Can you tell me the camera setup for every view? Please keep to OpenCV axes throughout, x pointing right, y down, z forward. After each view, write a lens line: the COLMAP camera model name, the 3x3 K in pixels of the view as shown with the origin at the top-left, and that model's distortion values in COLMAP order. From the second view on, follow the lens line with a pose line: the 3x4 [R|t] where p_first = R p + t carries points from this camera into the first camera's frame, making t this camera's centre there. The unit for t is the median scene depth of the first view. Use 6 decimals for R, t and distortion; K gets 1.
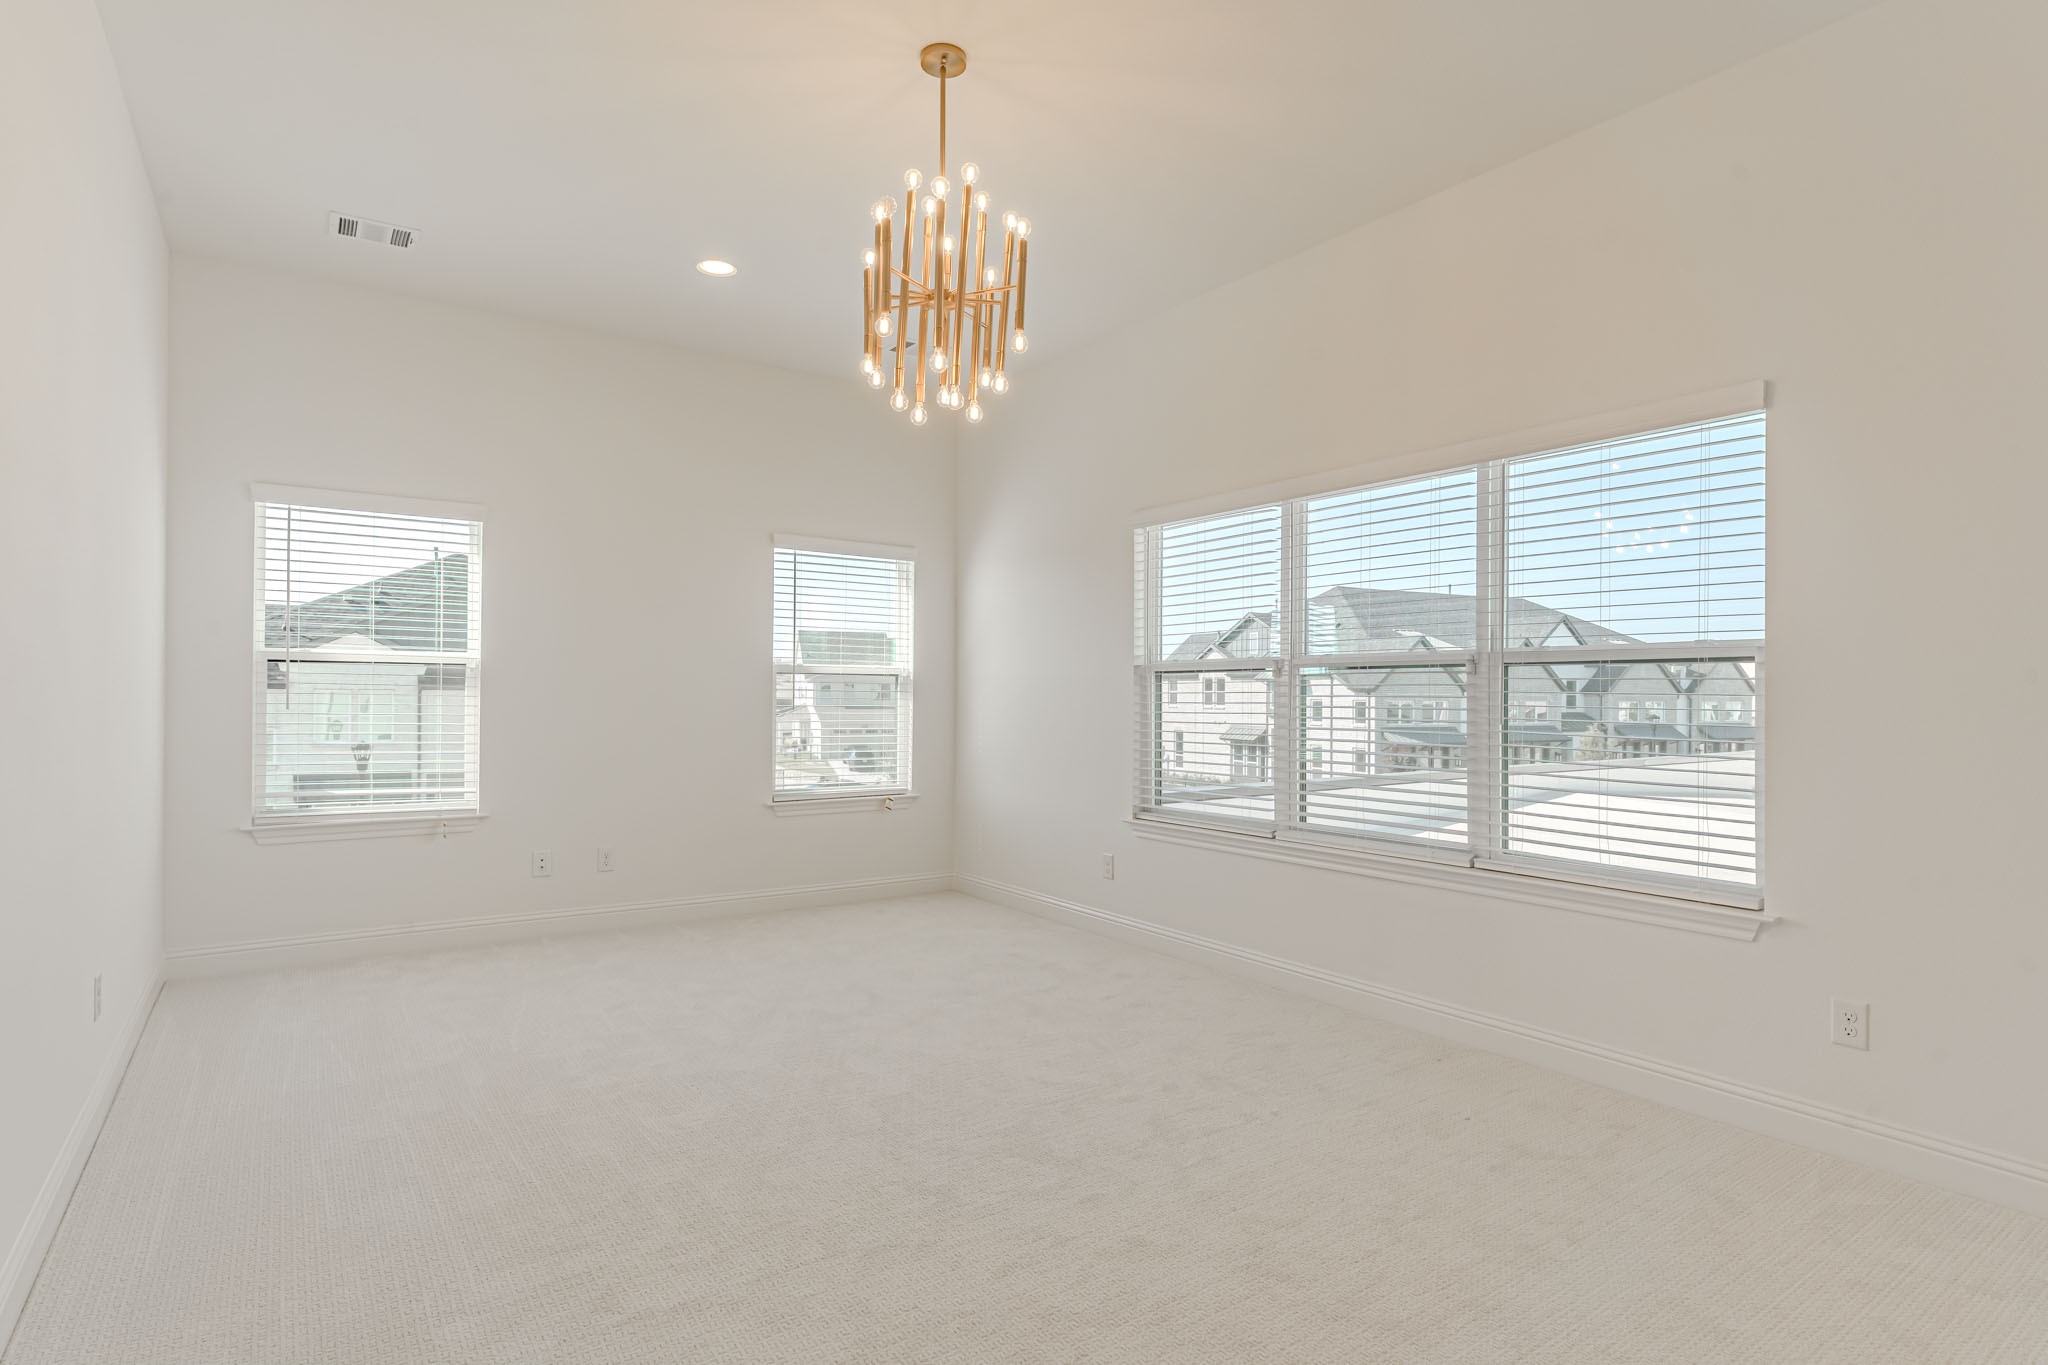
lens RADIAL K [[1053.8, 0, 976.3], [0, 1053.8, 689.4], [0, 0, 1]] dist [-0.002771, 0.004412]
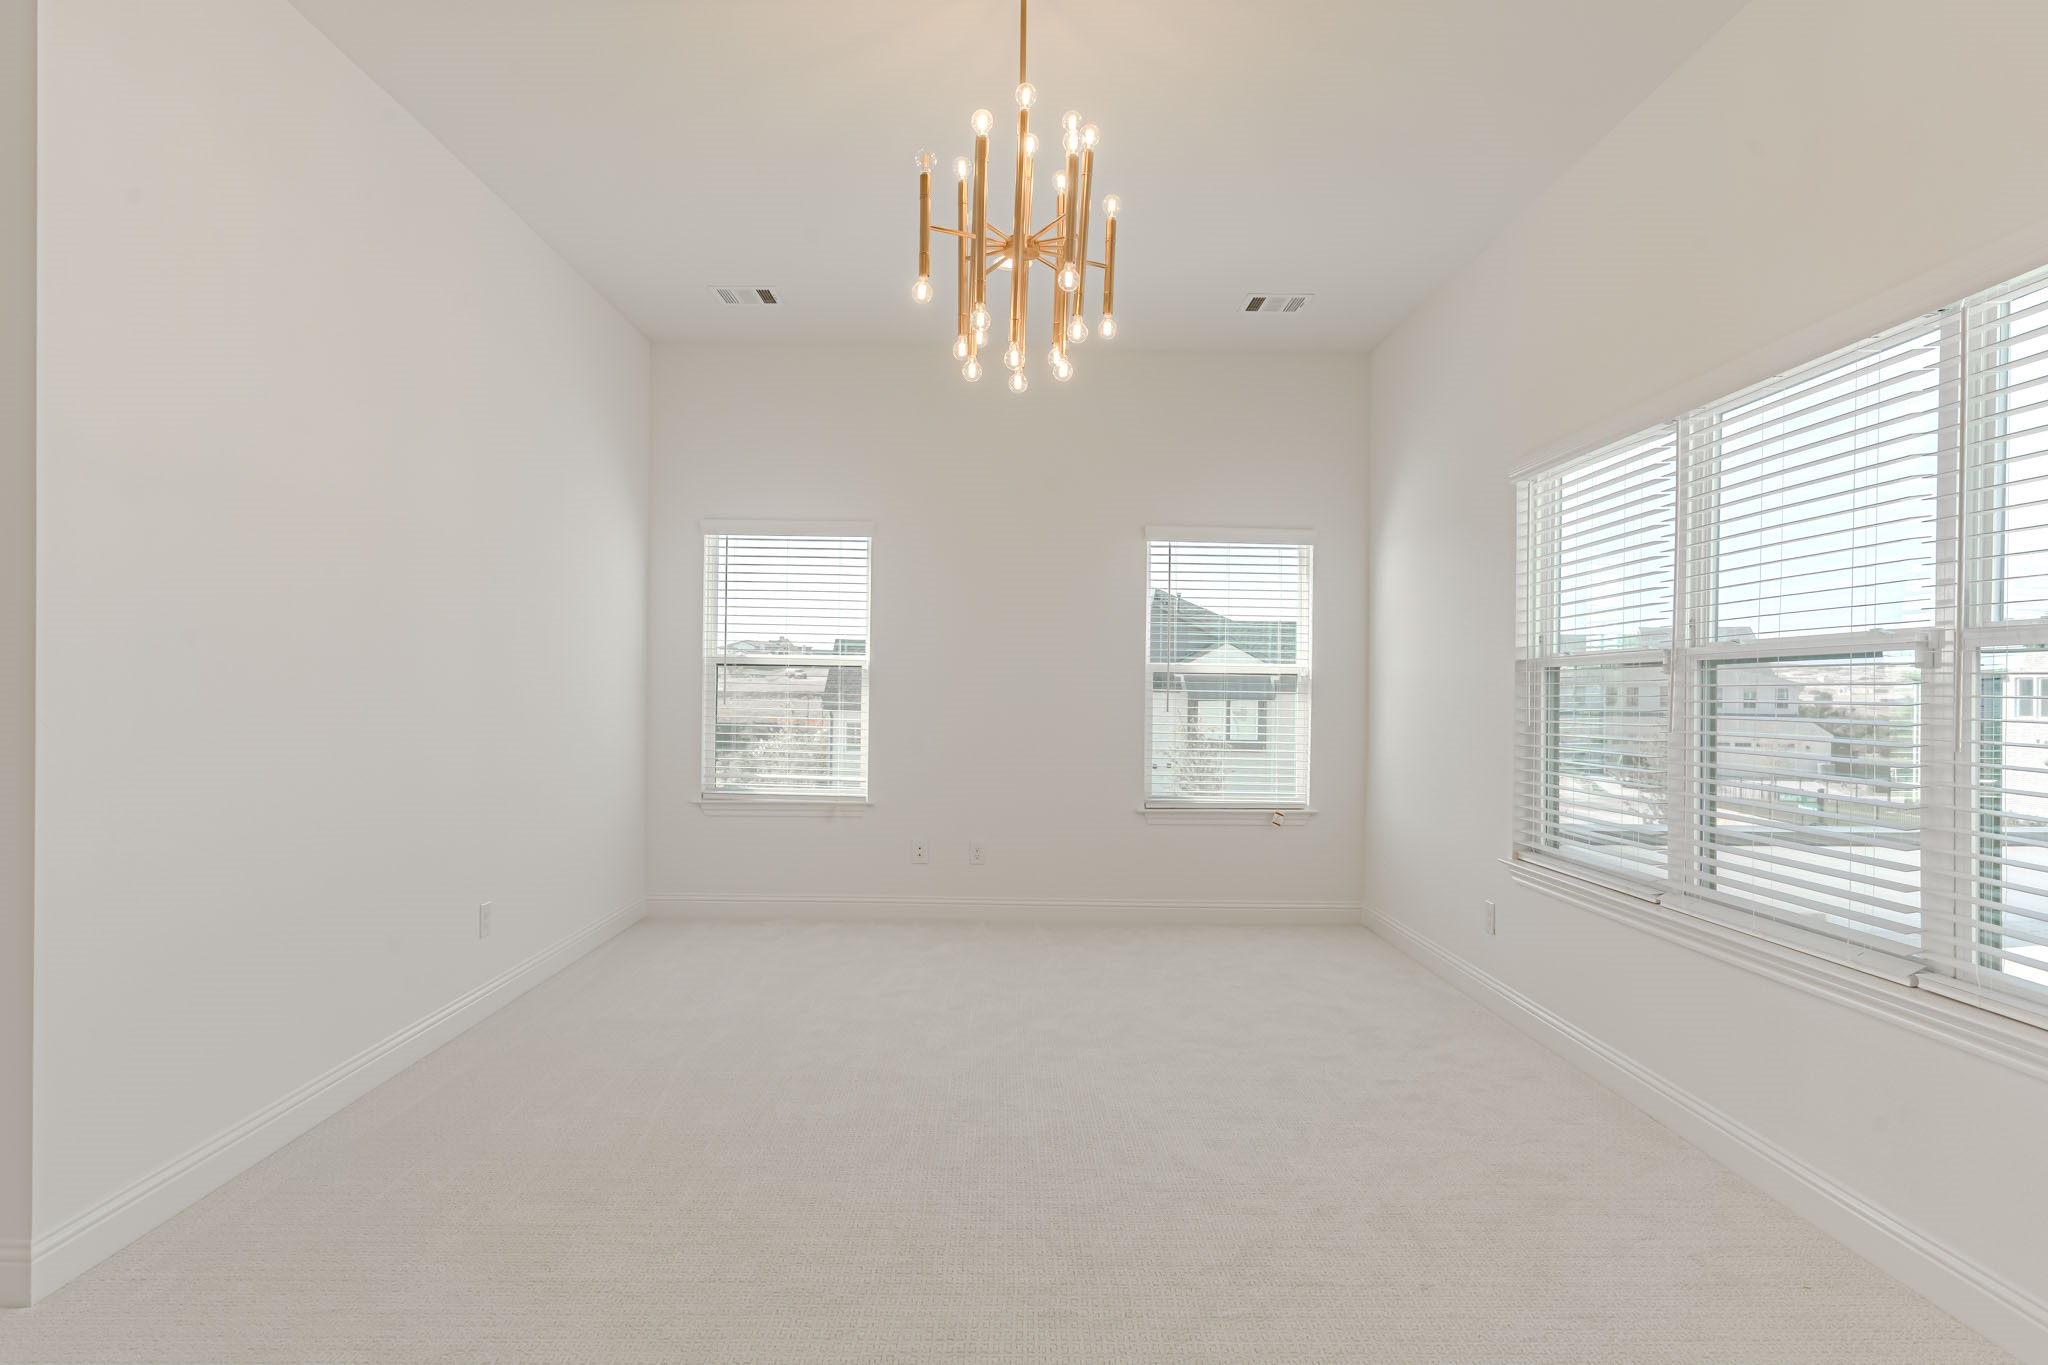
lens RADIAL K [[1053.8, 0, 1026.1], [0, 1053.8, 681.3], [0, 0, 1]] dist [-0.002771, 0.004412]
pose [[0.835990, -0.000219, -0.548745, 0.272709], [-0.004204, 0.999968, -0.006804, -0.000962], [0.548729, 0.007995, 0.835962, 0.164364]]
